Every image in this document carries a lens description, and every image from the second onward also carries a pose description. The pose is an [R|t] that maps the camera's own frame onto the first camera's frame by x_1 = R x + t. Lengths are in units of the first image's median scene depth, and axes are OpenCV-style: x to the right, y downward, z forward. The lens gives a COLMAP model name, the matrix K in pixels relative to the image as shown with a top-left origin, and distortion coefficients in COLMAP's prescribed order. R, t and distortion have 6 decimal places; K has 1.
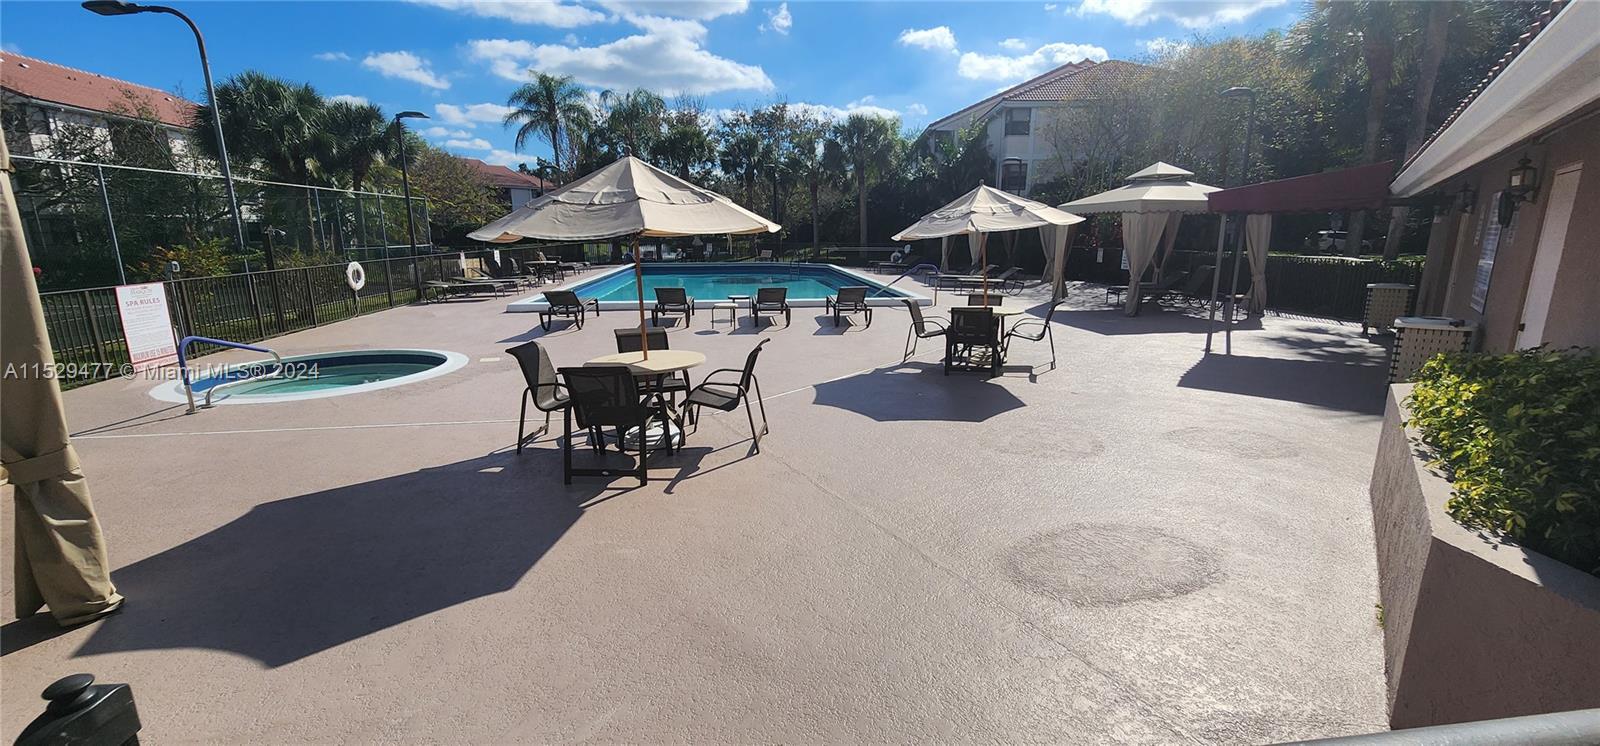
lens RADIAL K [[657.1, 0, 805.9], [0, 657.1, 375.3], [0, 0, 1]] dist [-0.001004, 0.000694]
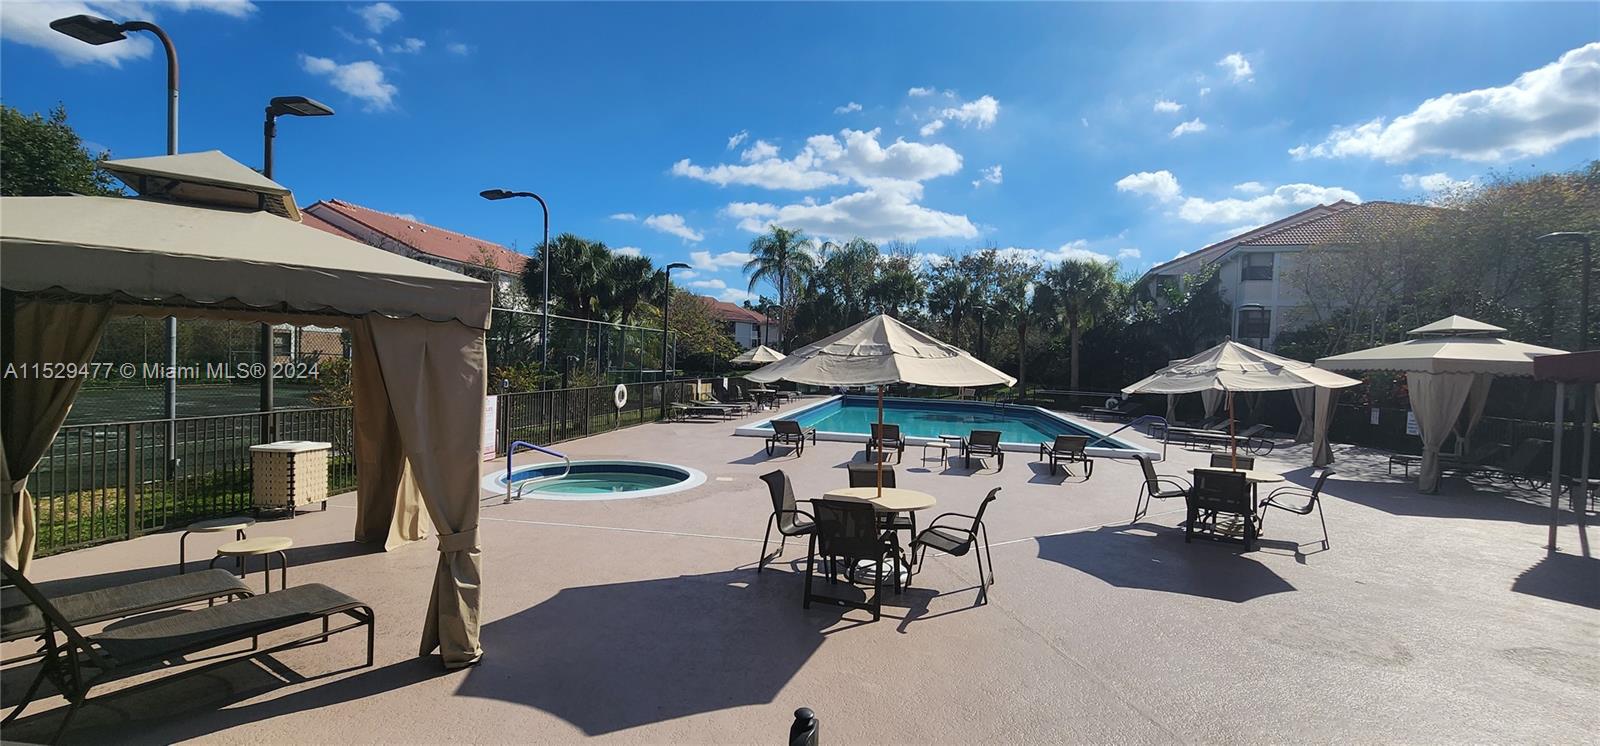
lens RADIAL K [[657.1, 0, 805.9], [0, 657.1, 375.3], [0, 0, 1]] dist [-0.001004, 0.000694]
pose [[0.956024, 0.044596, -0.289877, -0.023479], [-0.101360, 0.977710, -0.183872, -0.003234], [0.275215, 0.205168, 0.939235, -0.029440]]
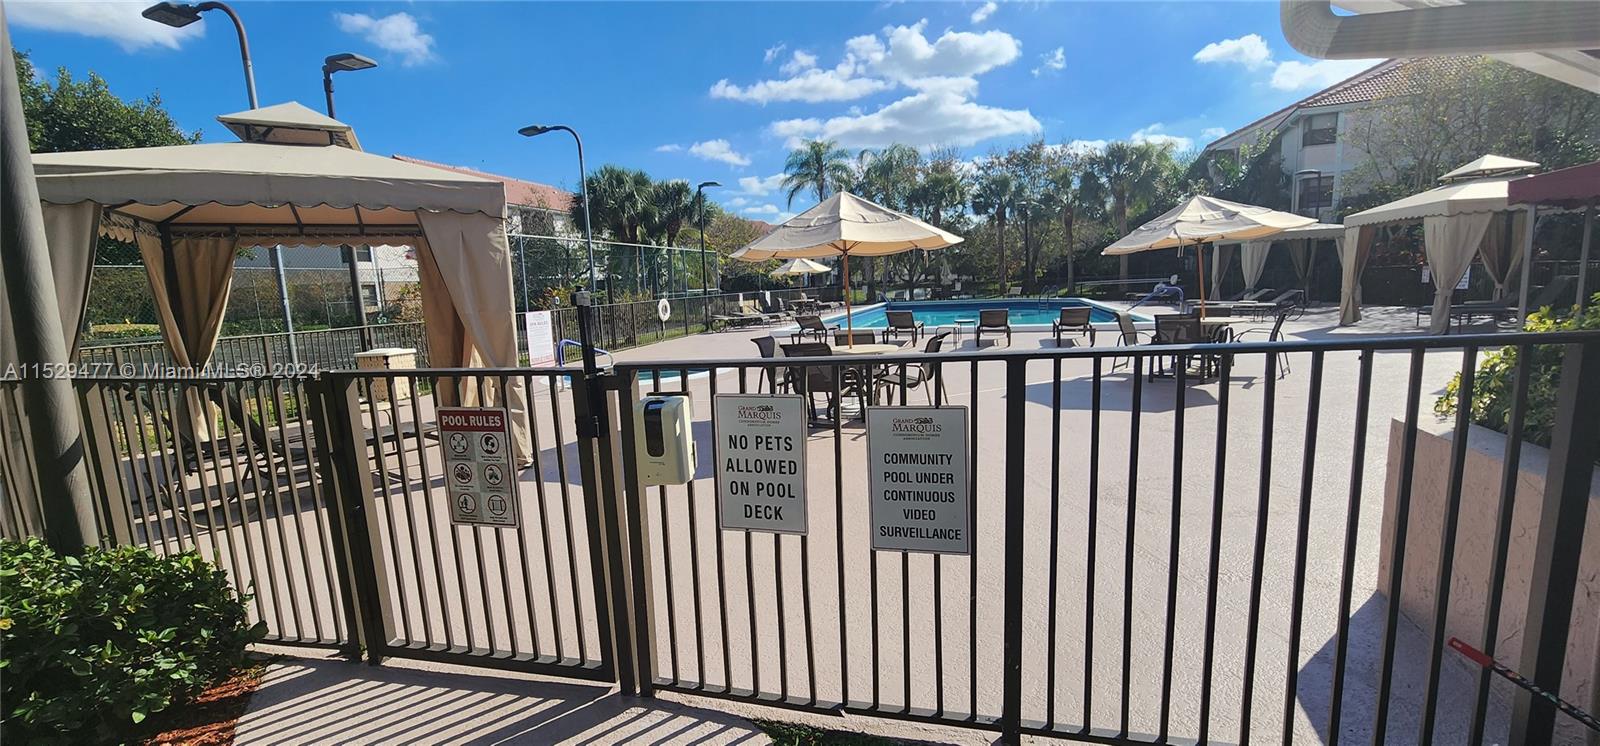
lens RADIAL K [[658.7, 0, 806.3], [0, 658.7, 375.0], [0, 0, 1]] dist [0.001361, -0.000226]
pose [[0.925852, 0.016113, -0.377543, 0.063512], [-0.042460, 0.997199, -0.061567, 0.043684], [0.375494, 0.073032, 0.923943, -0.080382]]
